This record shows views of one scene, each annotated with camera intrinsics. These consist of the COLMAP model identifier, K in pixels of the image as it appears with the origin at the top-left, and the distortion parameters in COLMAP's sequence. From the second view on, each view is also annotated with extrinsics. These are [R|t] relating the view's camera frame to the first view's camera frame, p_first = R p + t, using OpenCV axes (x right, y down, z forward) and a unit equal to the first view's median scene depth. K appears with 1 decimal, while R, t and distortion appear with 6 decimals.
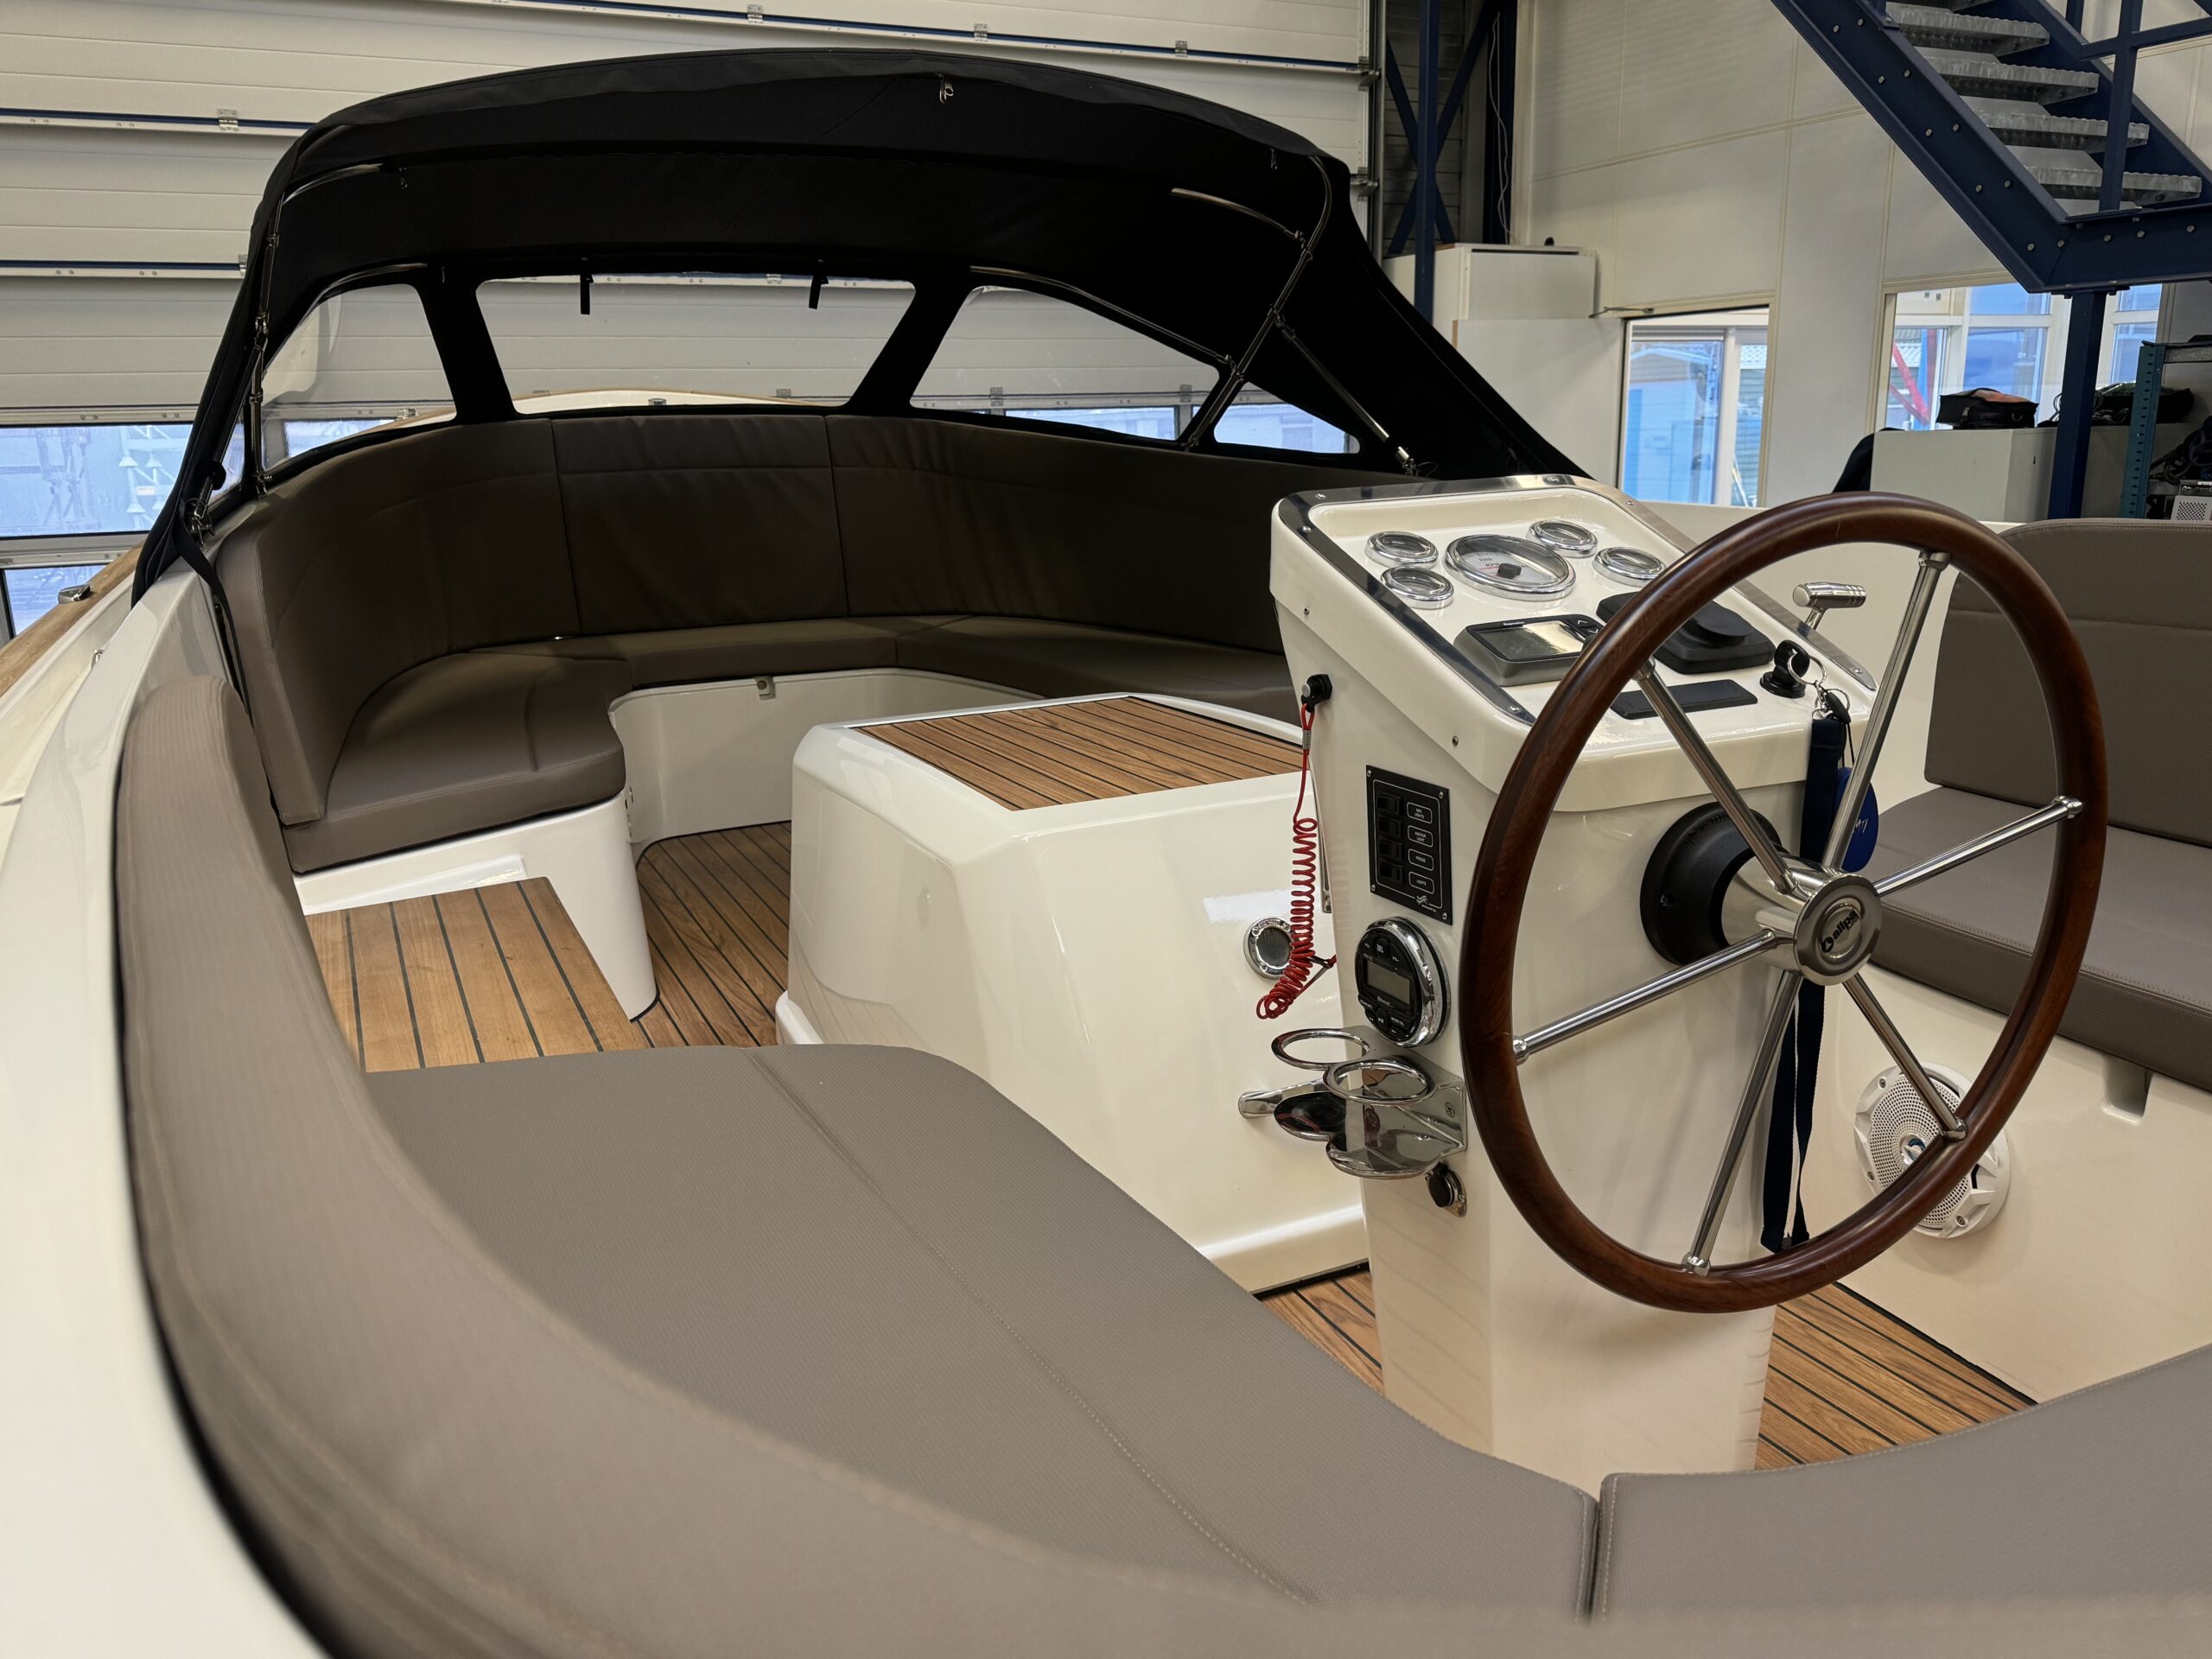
lens RADIAL K [[1625.8, 0, 1113.8], [0, 1625.8, 818.6], [0, 0, 1]] dist [0.068485, -0.094223]
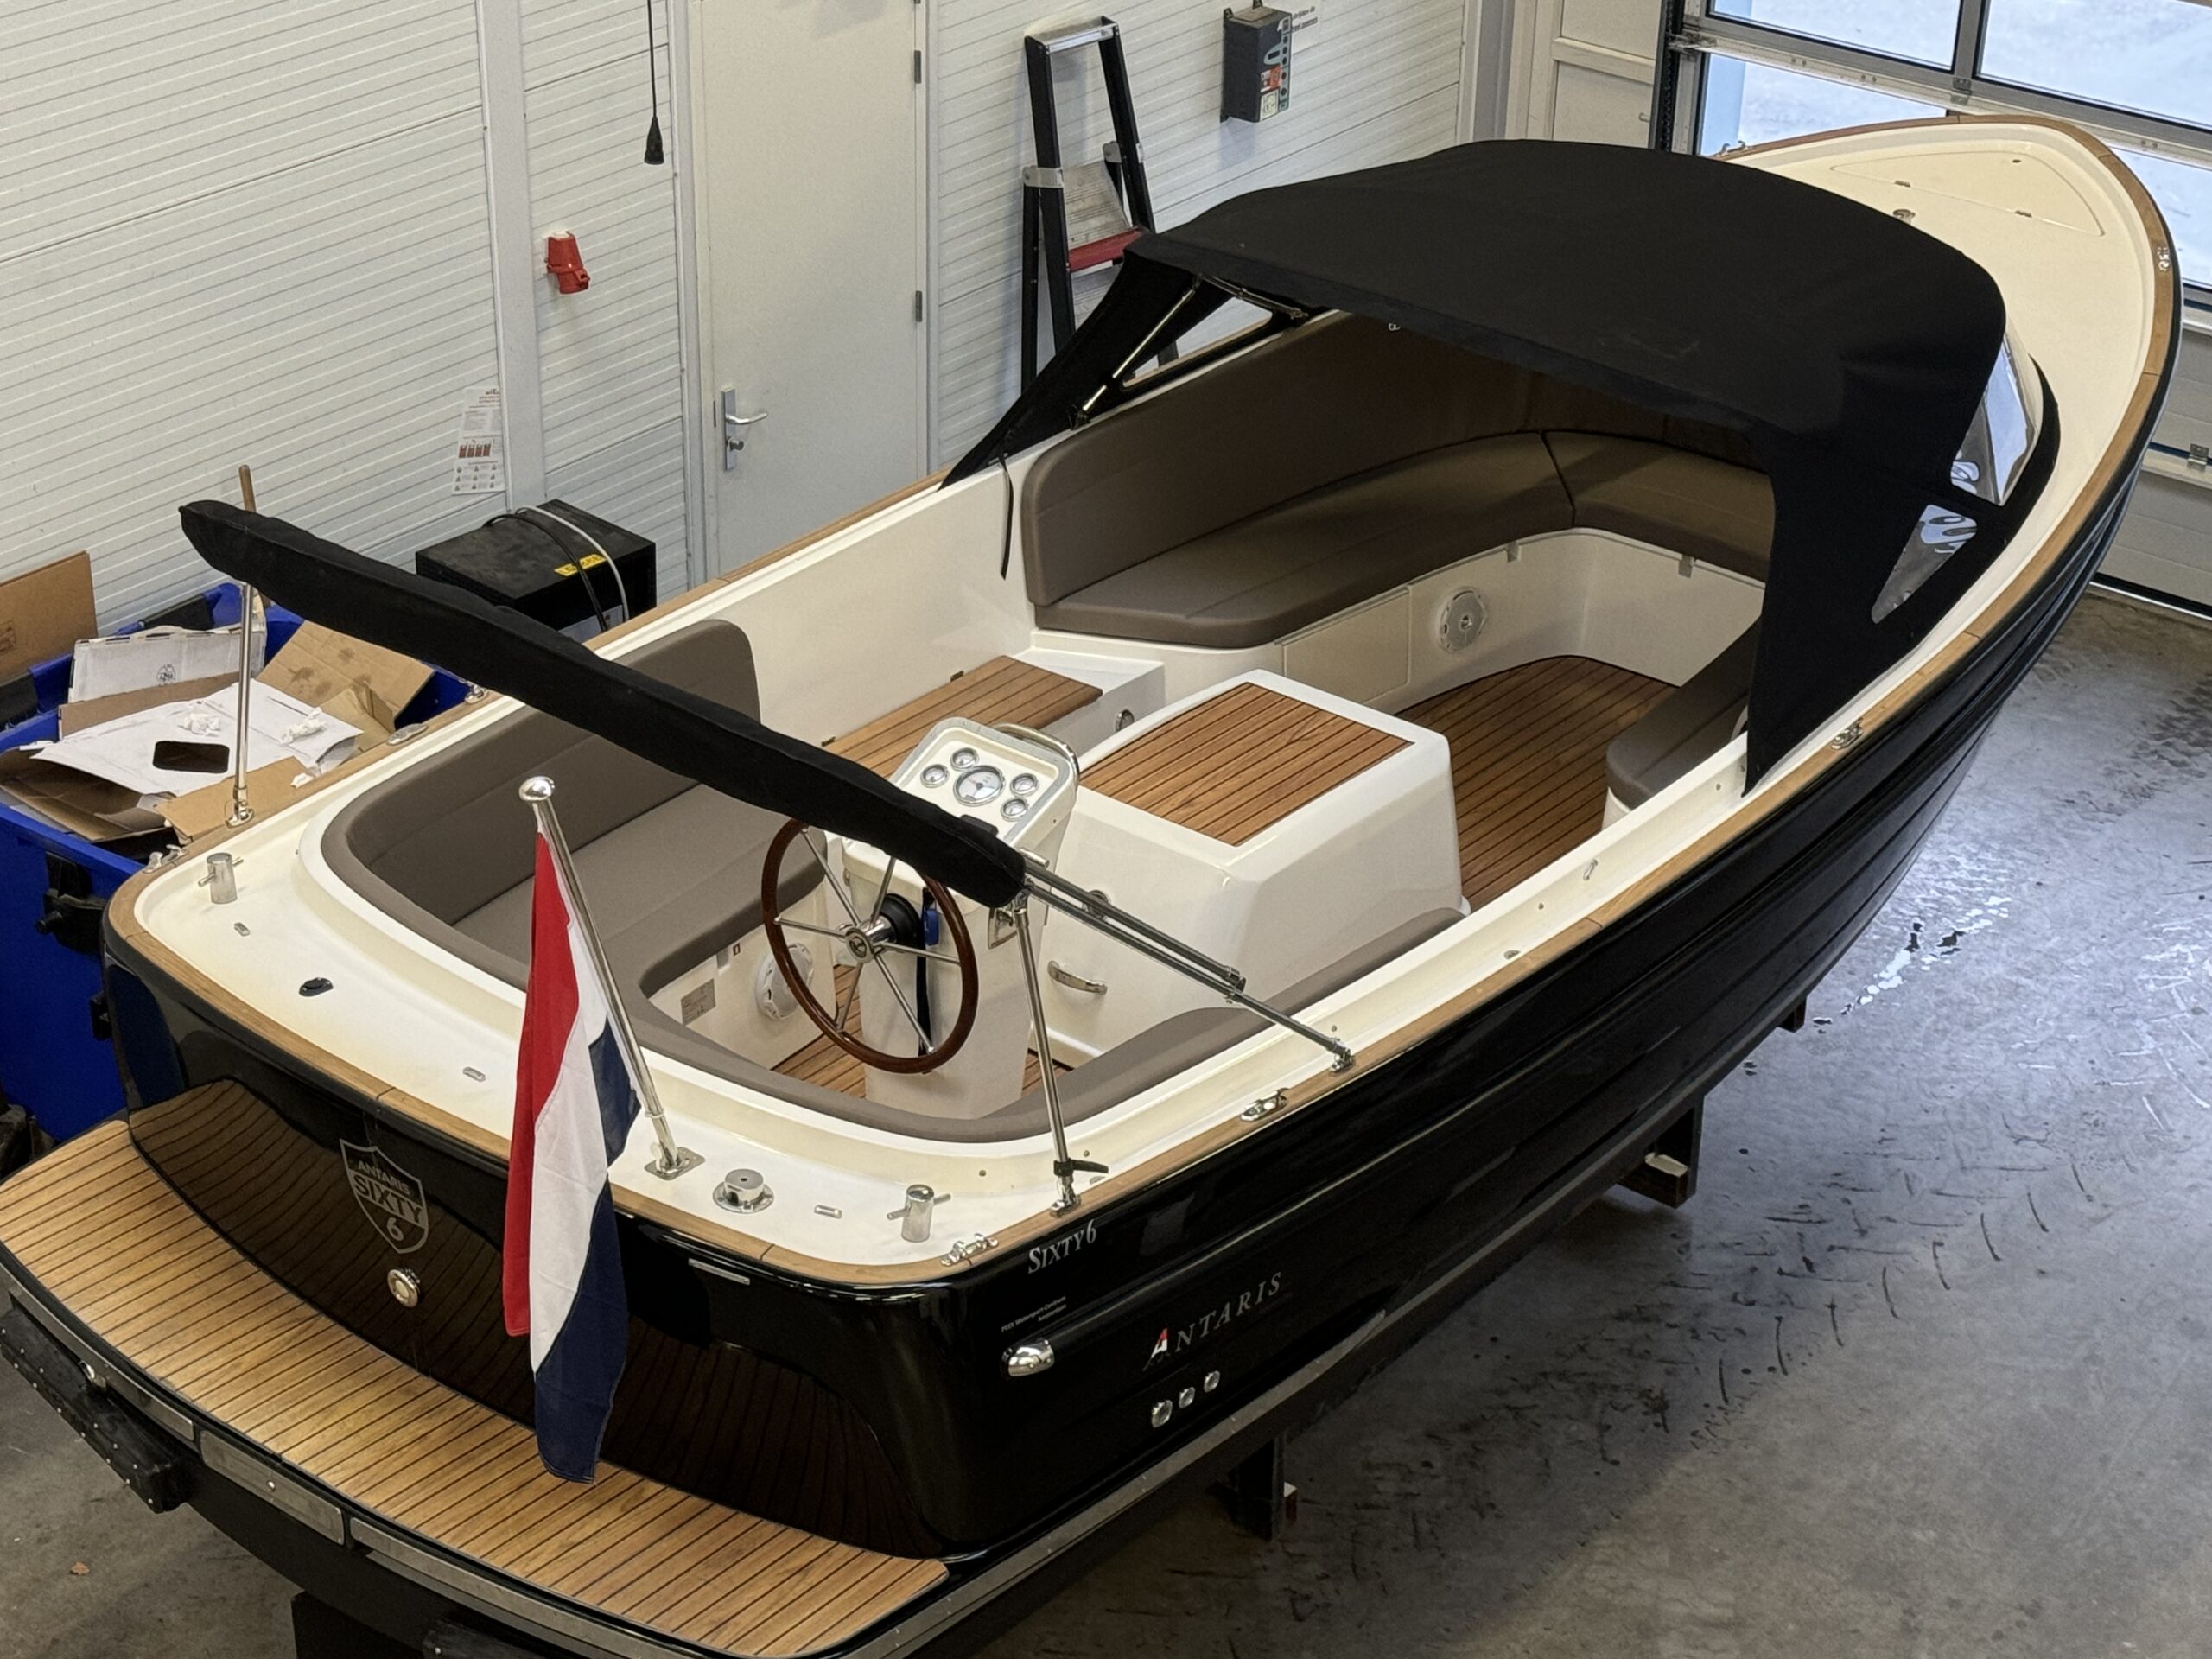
lens RADIAL K [[4052.3, 0, 1138.2], [0, 4052.3, 860.5], [0, 0, 1]] dist [0.142813, 0.000000]
pose [[0.426340, 0.467606, -0.774325, 2.284886], [-0.241185, 0.883795, 0.400919, -1.140369], [0.871817, 0.015828, 0.489577, -0.784861]]
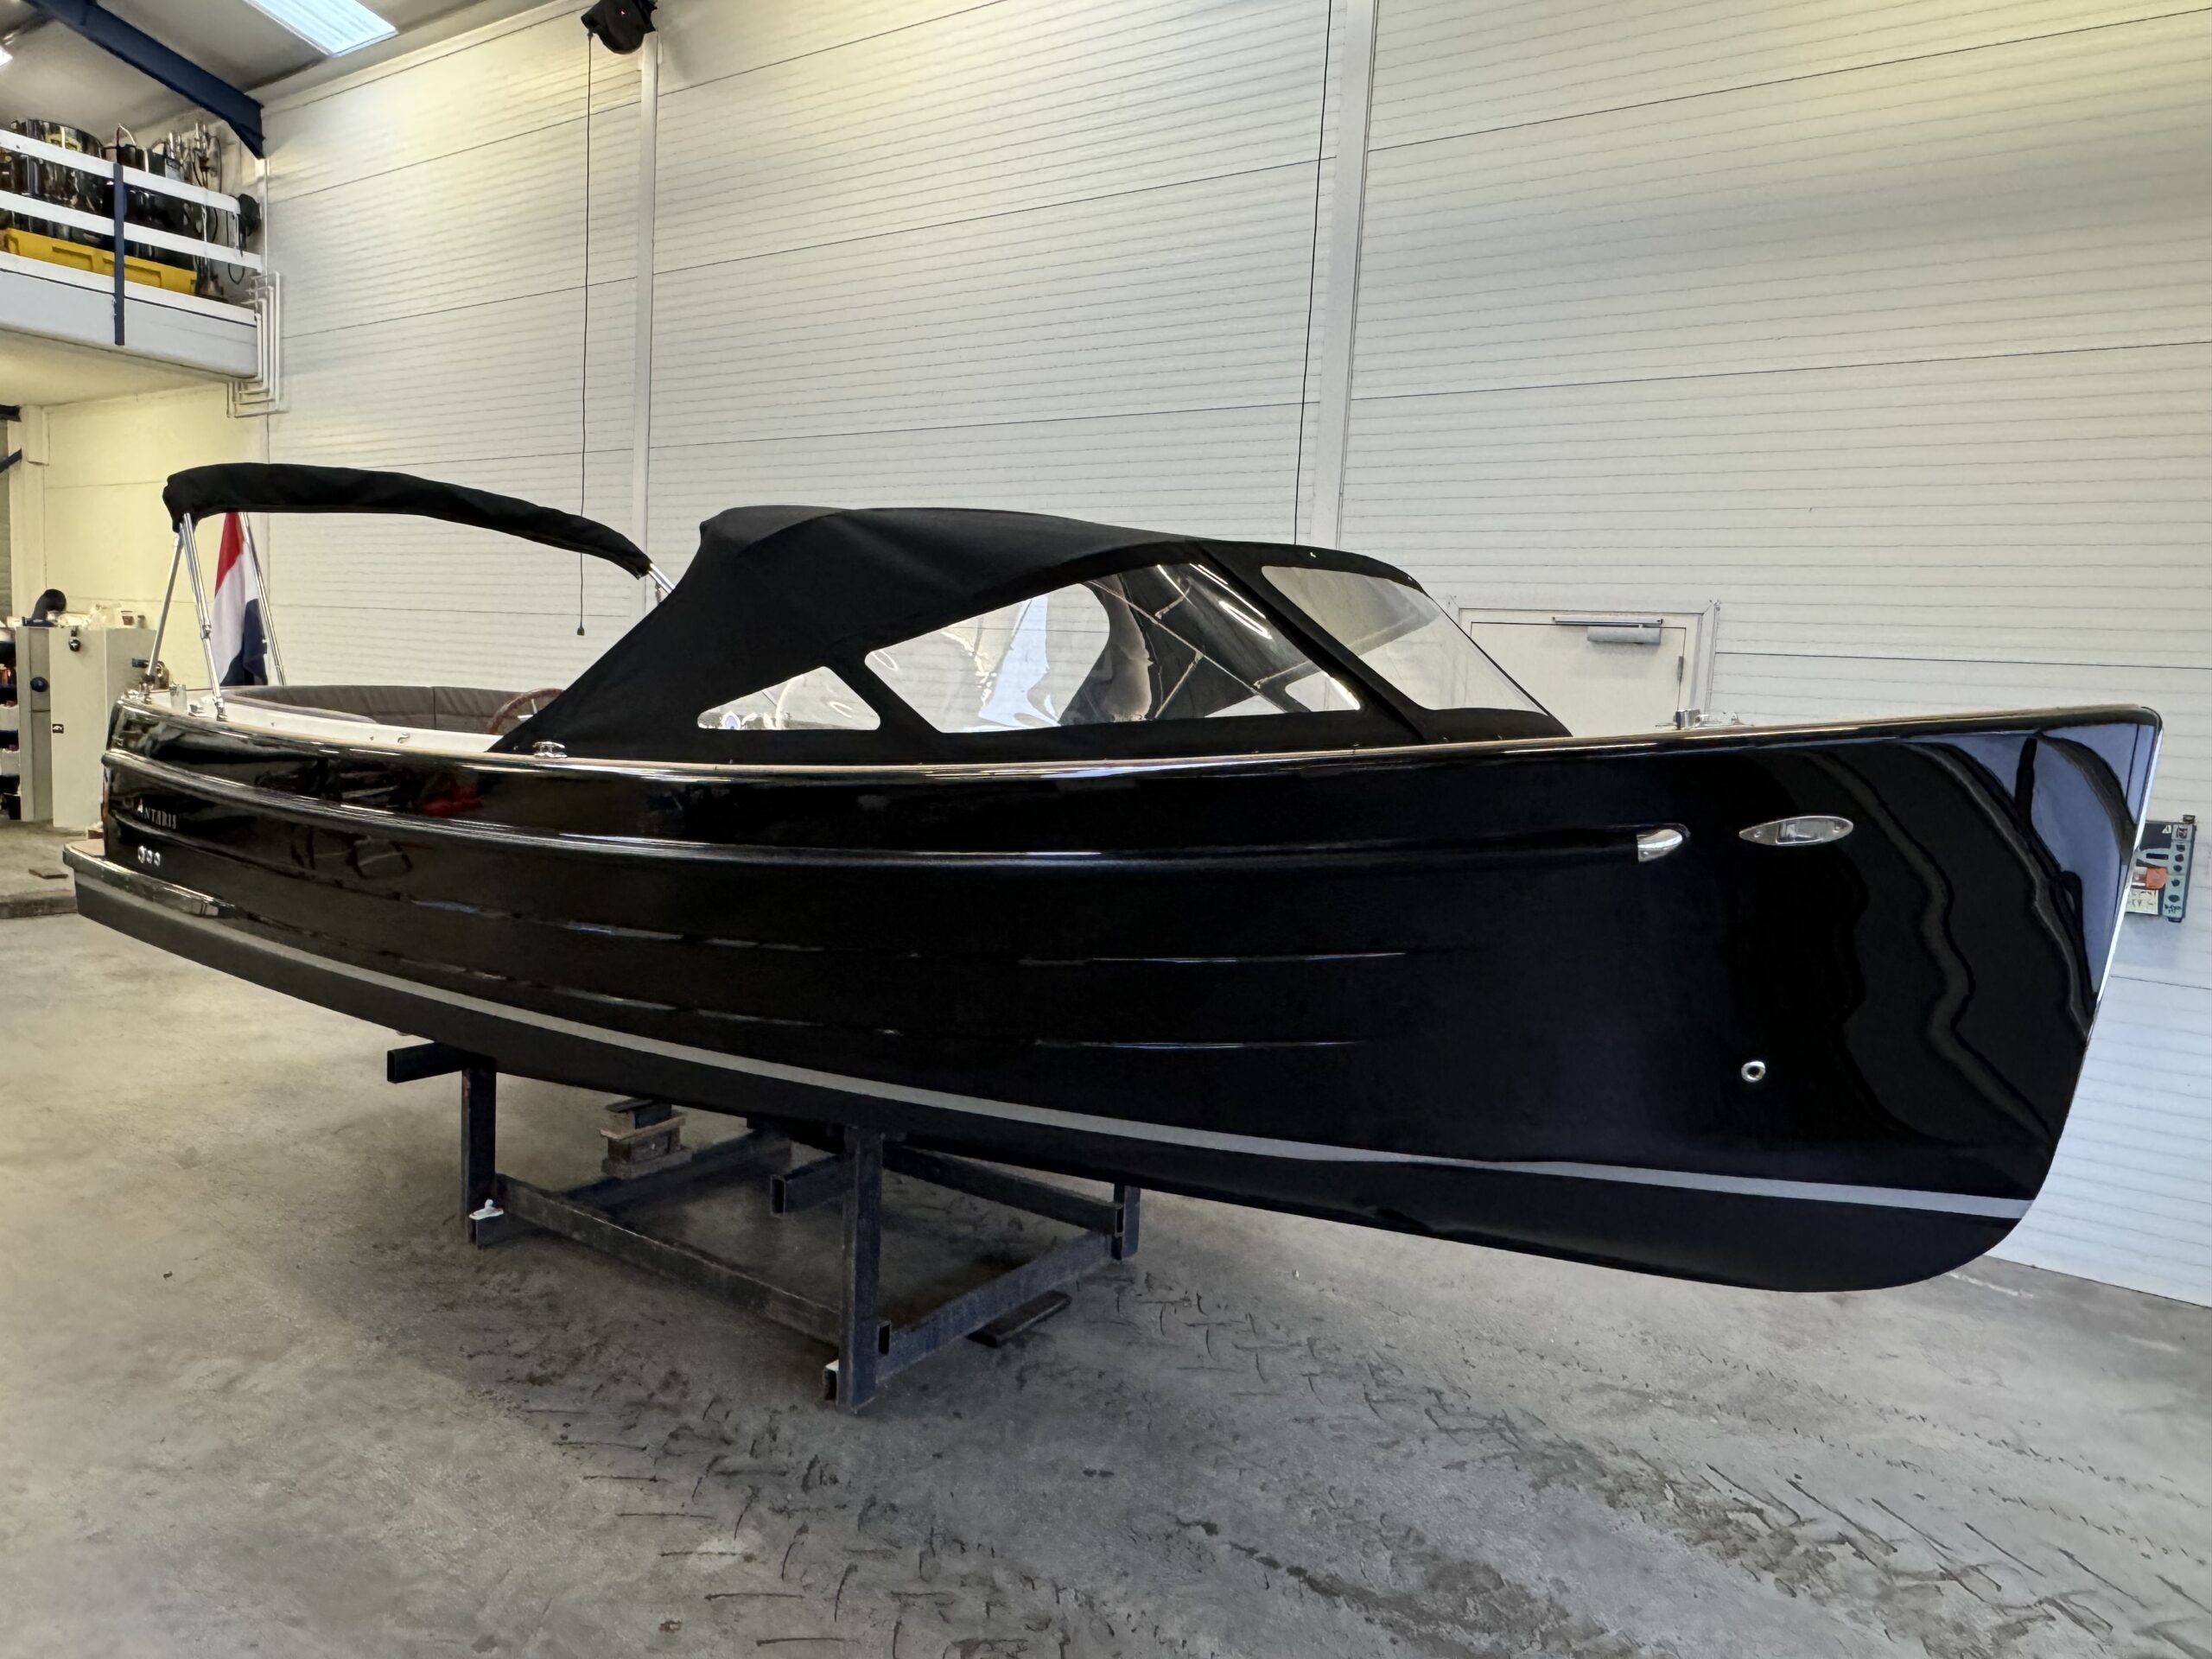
lens RADIAL K [[1431.3, 0, 1104.4], [0, 1431.3, 838.0], [0, 0, 1]] dist [-0.005536, 0.006064]
pose [[-0.870680, 0.028966, -0.490997, 0.433299], [-0.149612, 0.935363, 0.320487, -0.559348], [0.468544, 0.352500, -0.810068, 2.149659]]
